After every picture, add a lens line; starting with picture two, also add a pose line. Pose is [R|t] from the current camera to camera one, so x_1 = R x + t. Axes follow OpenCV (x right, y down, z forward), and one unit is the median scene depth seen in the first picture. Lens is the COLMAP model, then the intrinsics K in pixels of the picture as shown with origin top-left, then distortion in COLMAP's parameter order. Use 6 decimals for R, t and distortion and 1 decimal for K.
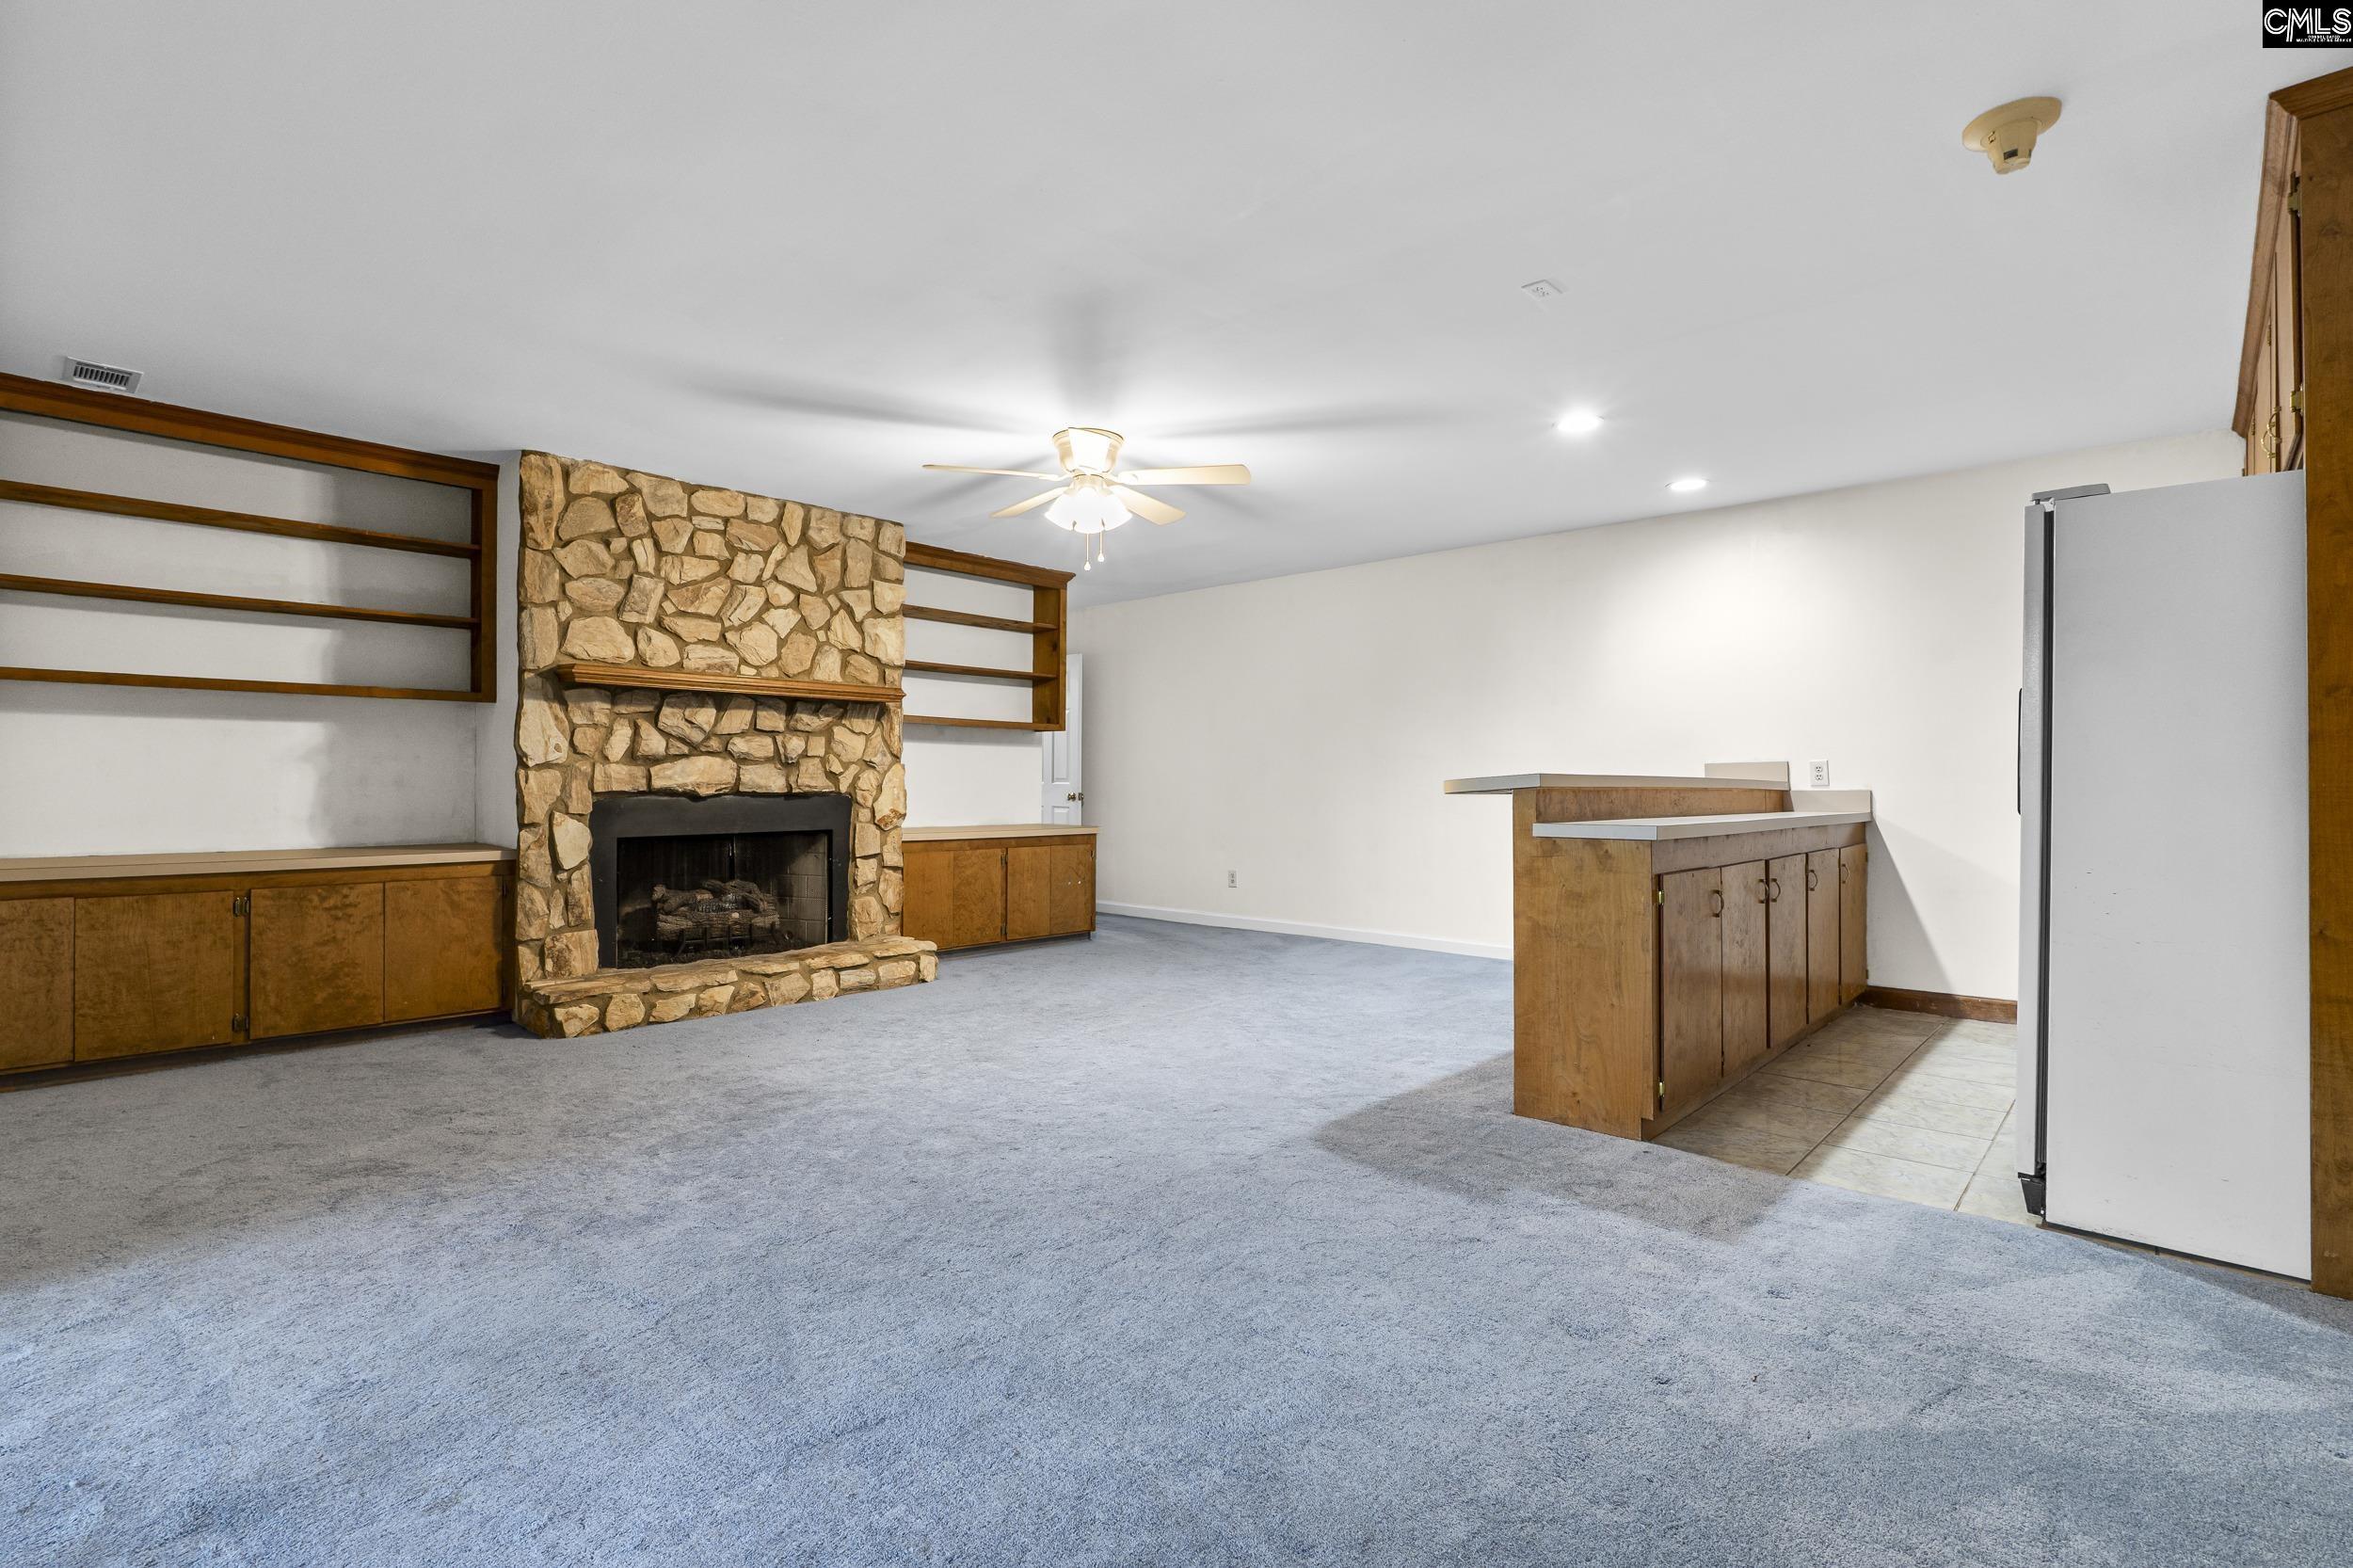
lens RADIAL K [[1081.9, 0, 1174.6], [0, 1081.9, 774.5], [0, 0, 1]] dist [-0.007318, -0.000327]
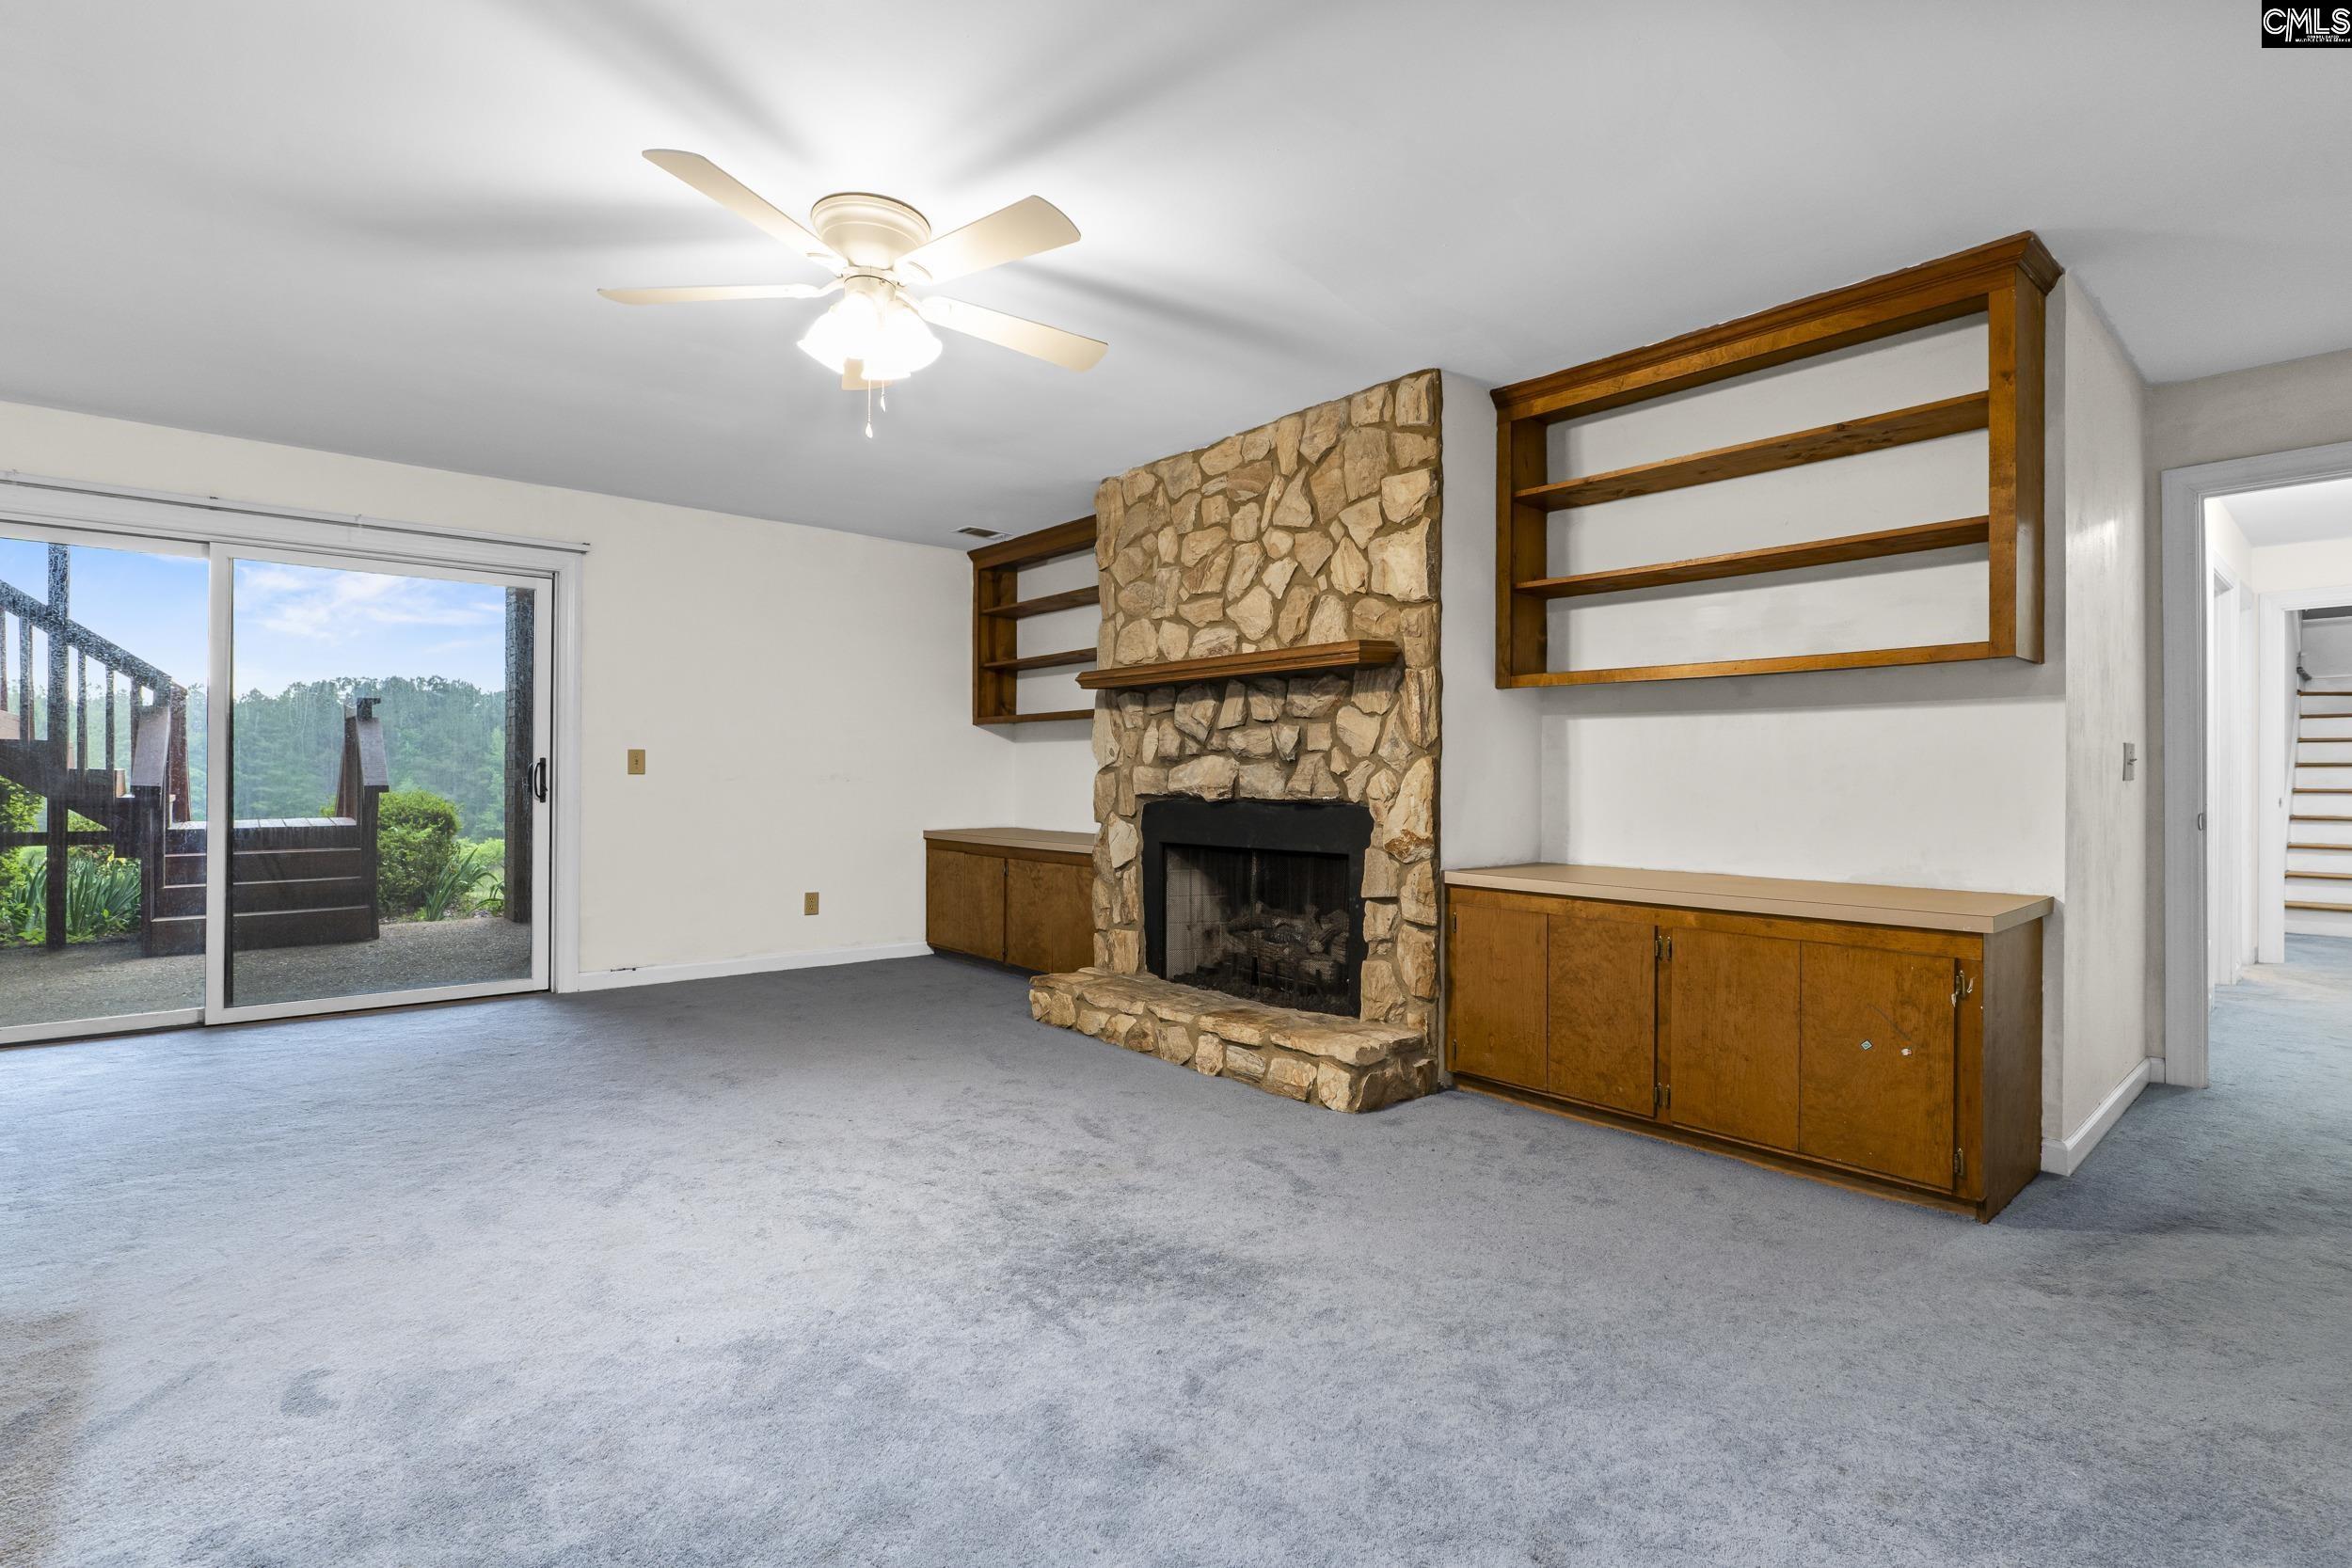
lens RADIAL K [[1088.6, 0, 1171.6], [0, 1088.6, 771.5], [0, 0, 1]] dist [-0.007291, -0.000414]
pose [[-0.106391, -0.009262, -0.994281, 0.419133], [0.002593, 0.999951, -0.009592, 0.004088], [0.994321, -0.003598, -0.106362, 1.017036]]
